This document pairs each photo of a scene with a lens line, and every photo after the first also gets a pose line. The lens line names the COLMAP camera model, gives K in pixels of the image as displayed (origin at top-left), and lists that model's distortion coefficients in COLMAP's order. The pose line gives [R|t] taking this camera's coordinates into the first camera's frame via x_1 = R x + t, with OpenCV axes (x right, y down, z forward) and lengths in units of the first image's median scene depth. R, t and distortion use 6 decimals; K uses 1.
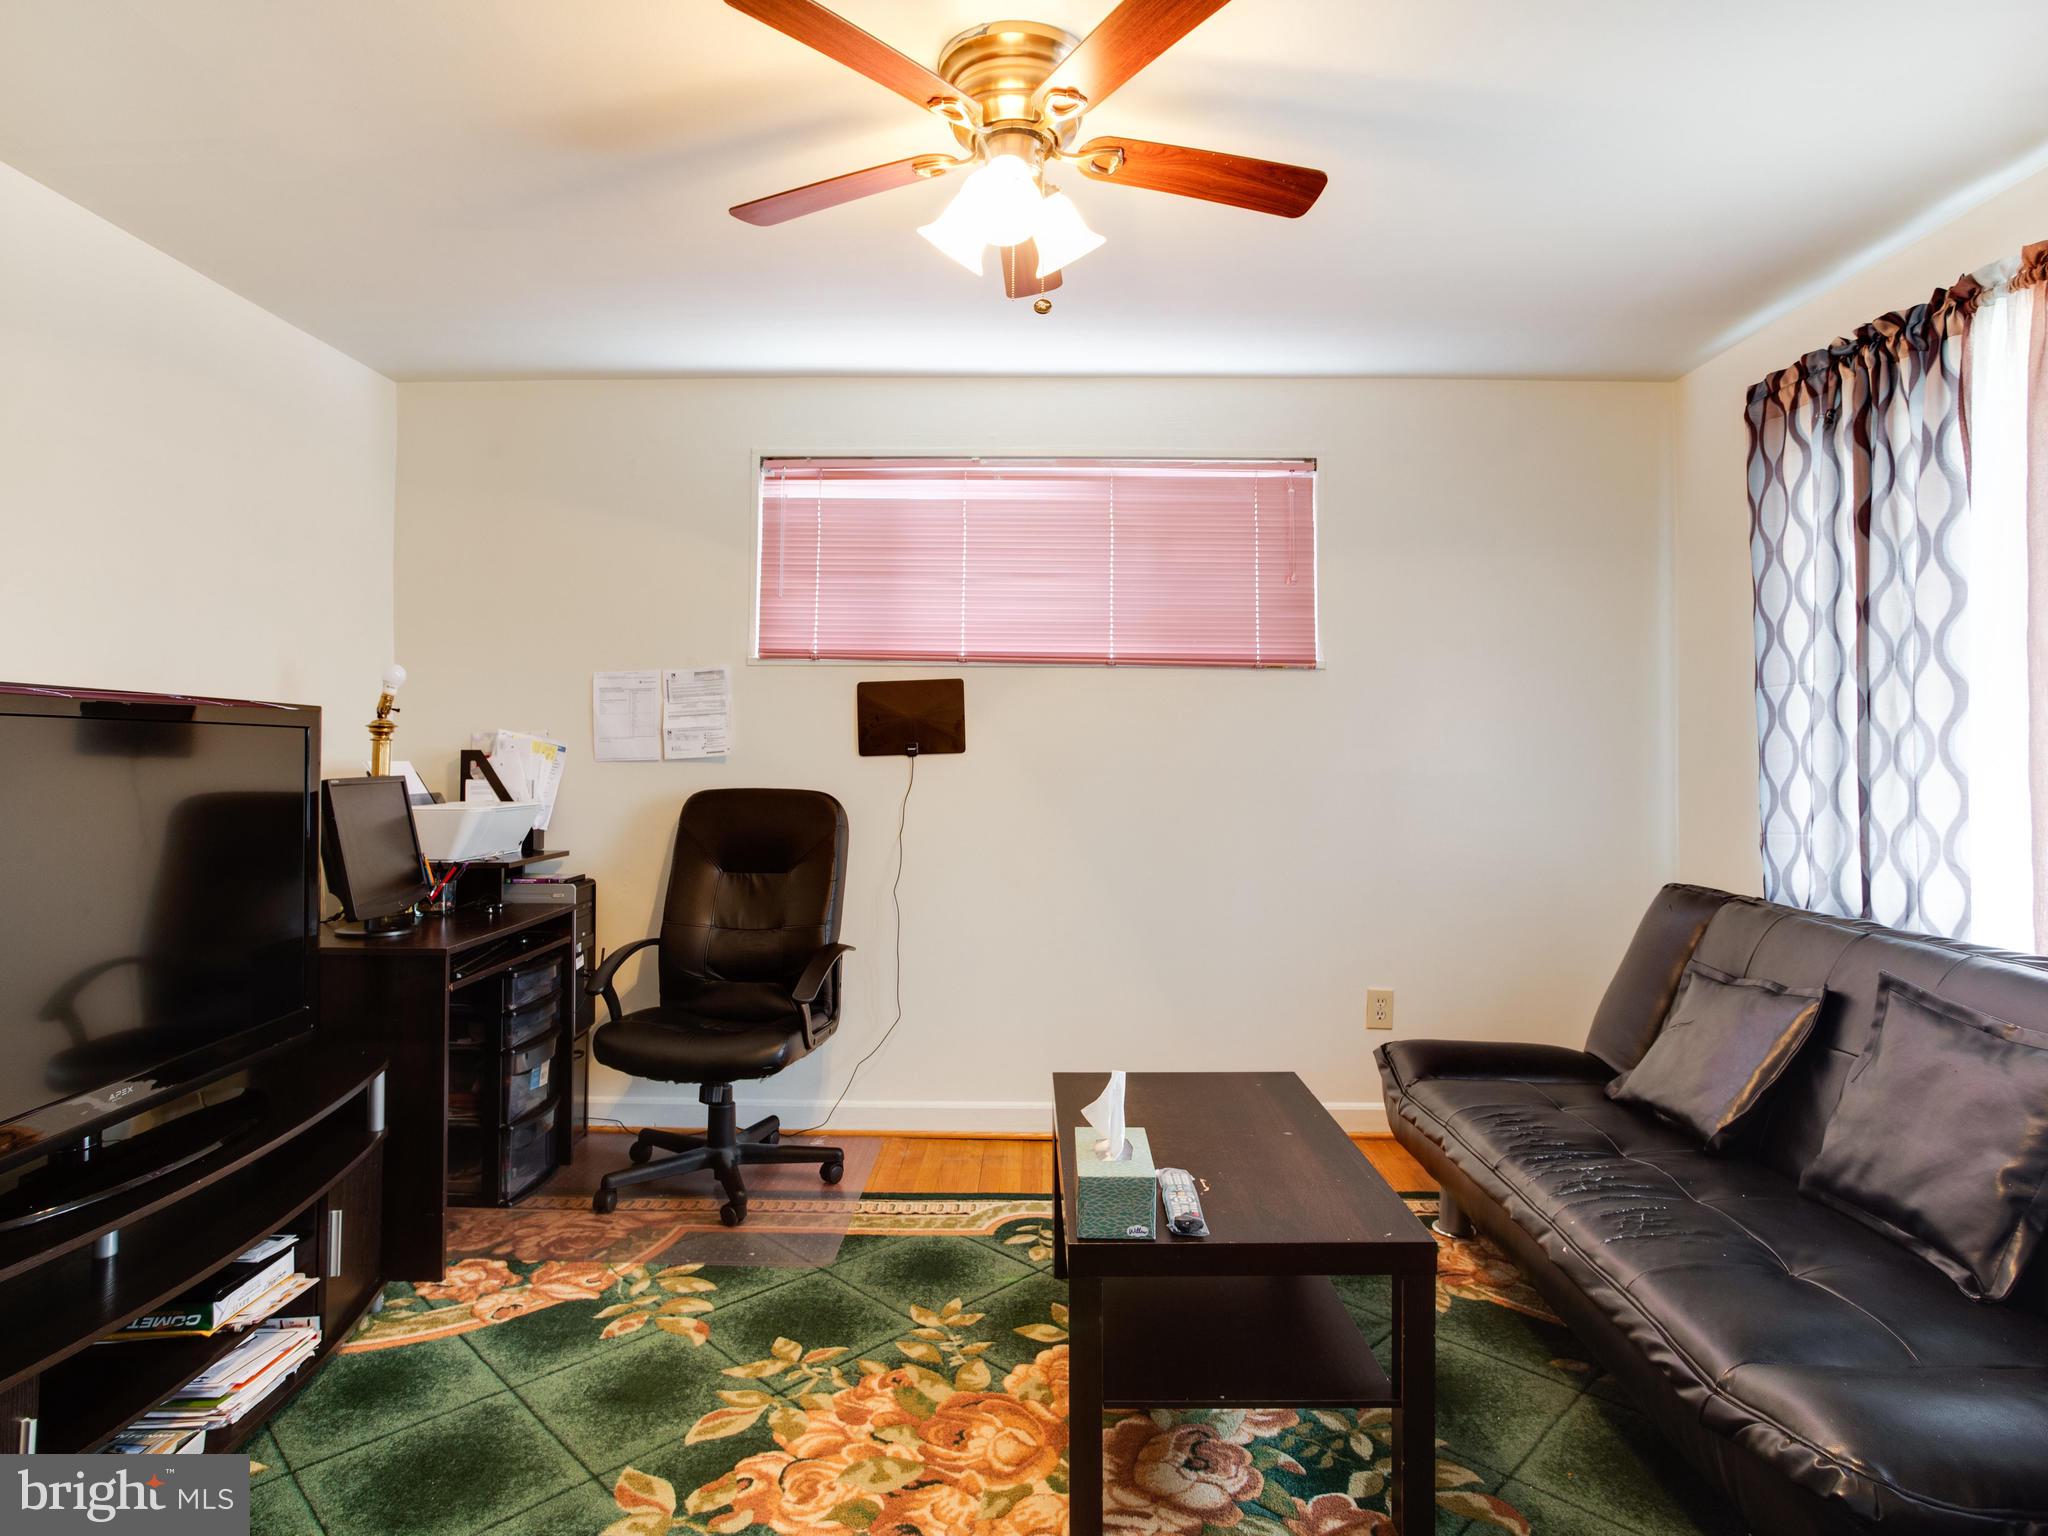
lens RADIAL K [[1130.0, 0, 1026.5], [0, 1130.0, 734.5], [0, 0, 1]] dist [-0.062932, 0.032865]
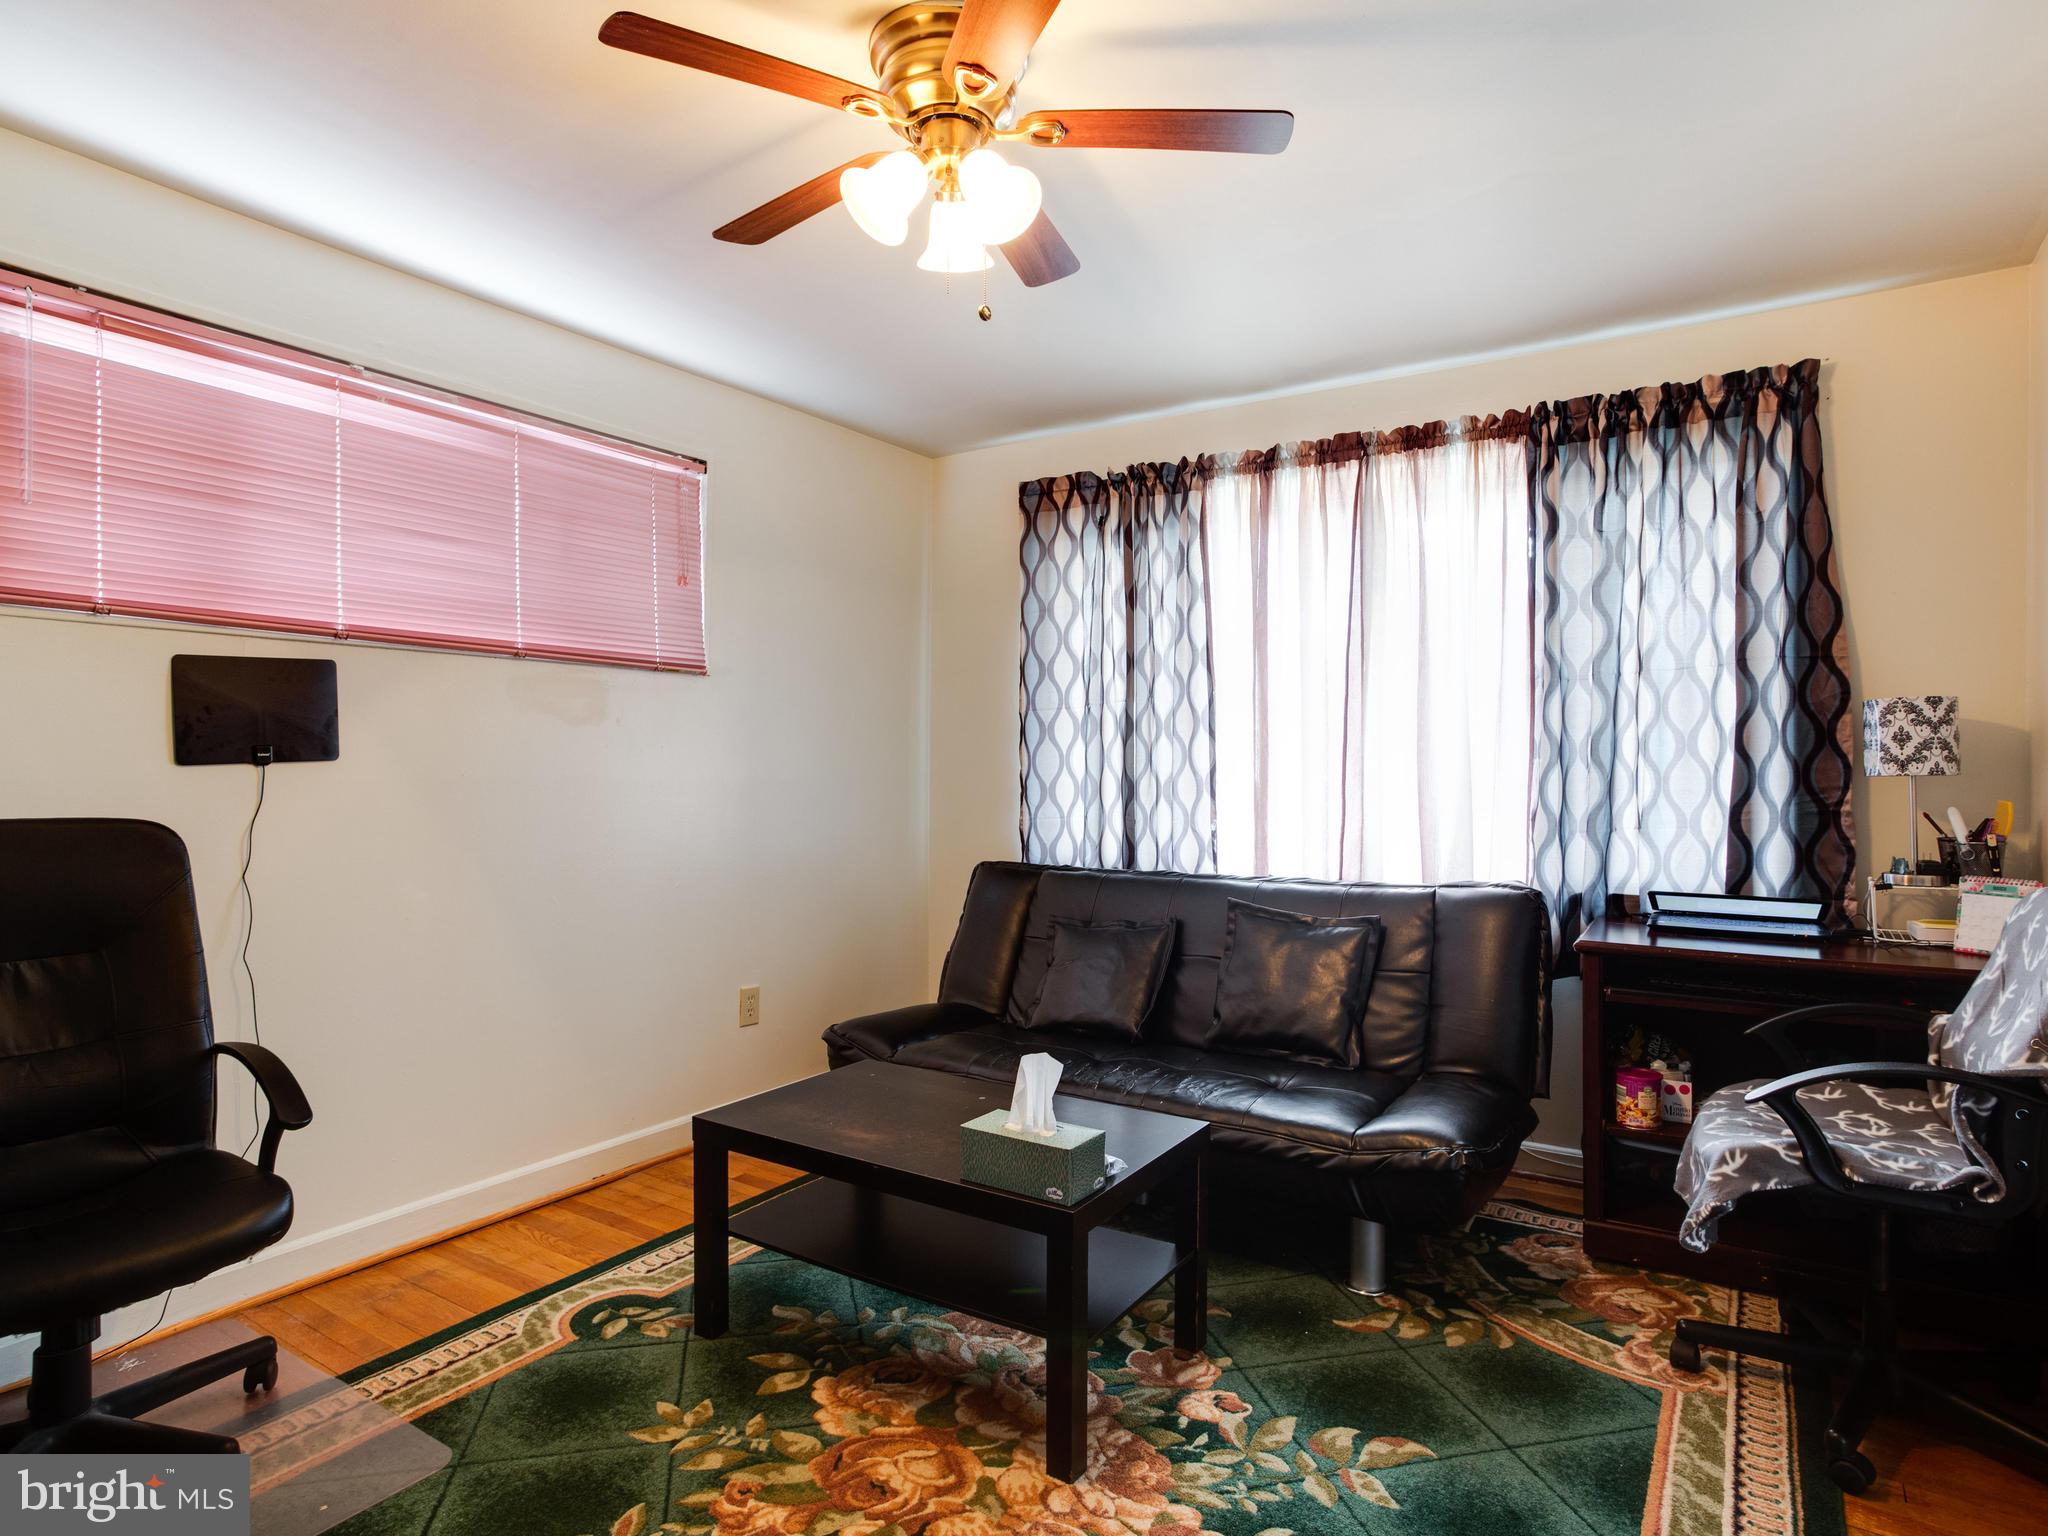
lens RADIAL K [[1155.3, 0, 1024.0], [0, 1155.3, 768.0], [0, 0, 1]] dist [-0.055398, 0.040518]
pose [[0.539563, -0.007876, 0.841908, -0.539934], [-0.012023, 0.999782, 0.017058, 0.003903], [-0.841859, -0.019326, 0.539351, 0.260980]]
